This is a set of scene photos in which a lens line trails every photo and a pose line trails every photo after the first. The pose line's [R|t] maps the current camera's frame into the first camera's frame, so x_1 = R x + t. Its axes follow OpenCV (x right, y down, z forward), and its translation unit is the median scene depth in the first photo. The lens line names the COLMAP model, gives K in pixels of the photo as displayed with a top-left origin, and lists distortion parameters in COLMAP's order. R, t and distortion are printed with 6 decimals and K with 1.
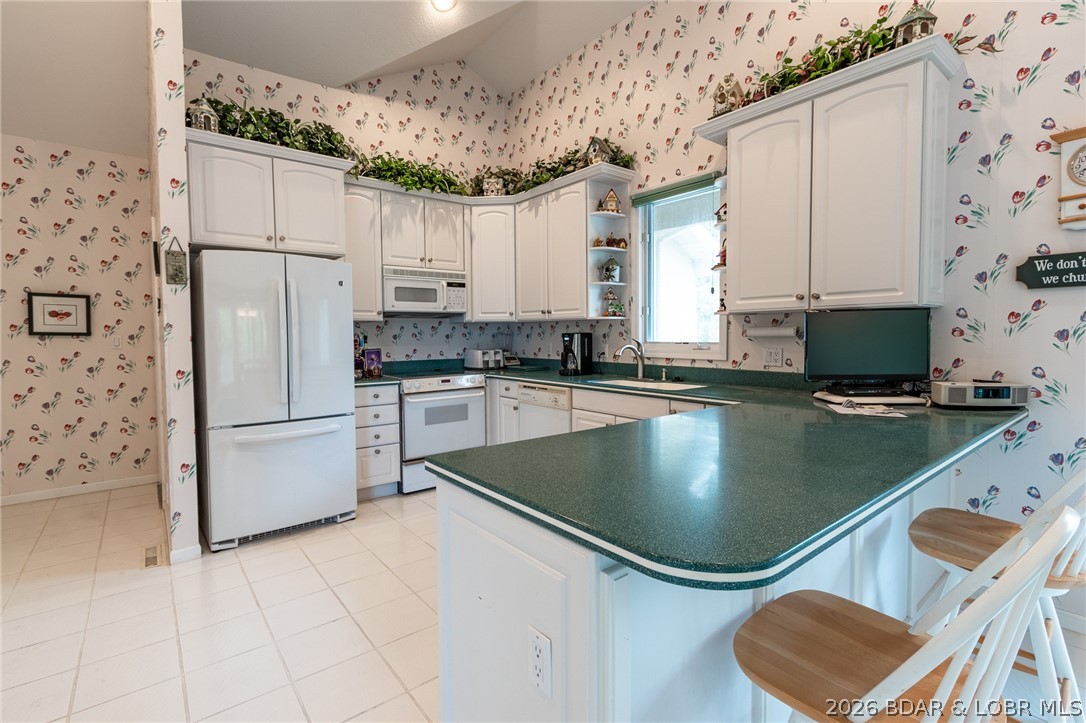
lens RADIAL K [[498.2, 0, 545.0], [0, 498.2, 357.5], [0, 0, 1]] dist [0.004904, -0.001459]
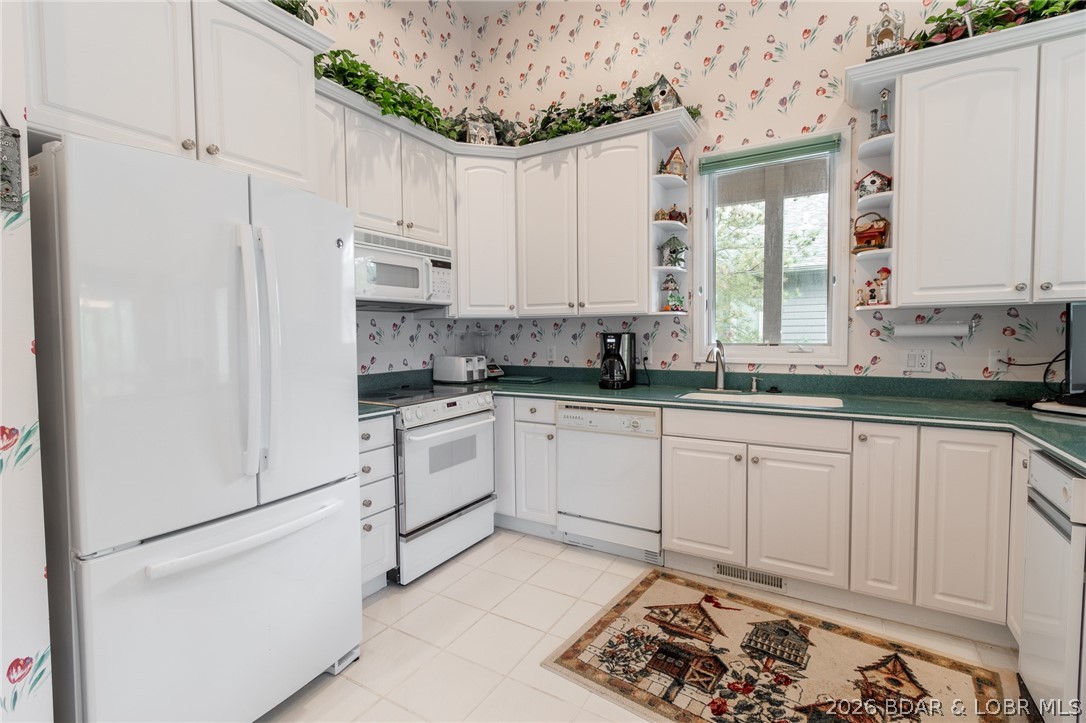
lens RADIAL K [[498.2, 0, 545.2], [0, 498.2, 355.7], [0, 0, 1]] dist [0.004904, -0.001459]
pose [[0.937281, -0.017496, 0.348136, -0.325690], [0.019450, 0.999809, -0.002120, -0.015092], [-0.348033, 0.008758, 0.937442, 0.334743]]
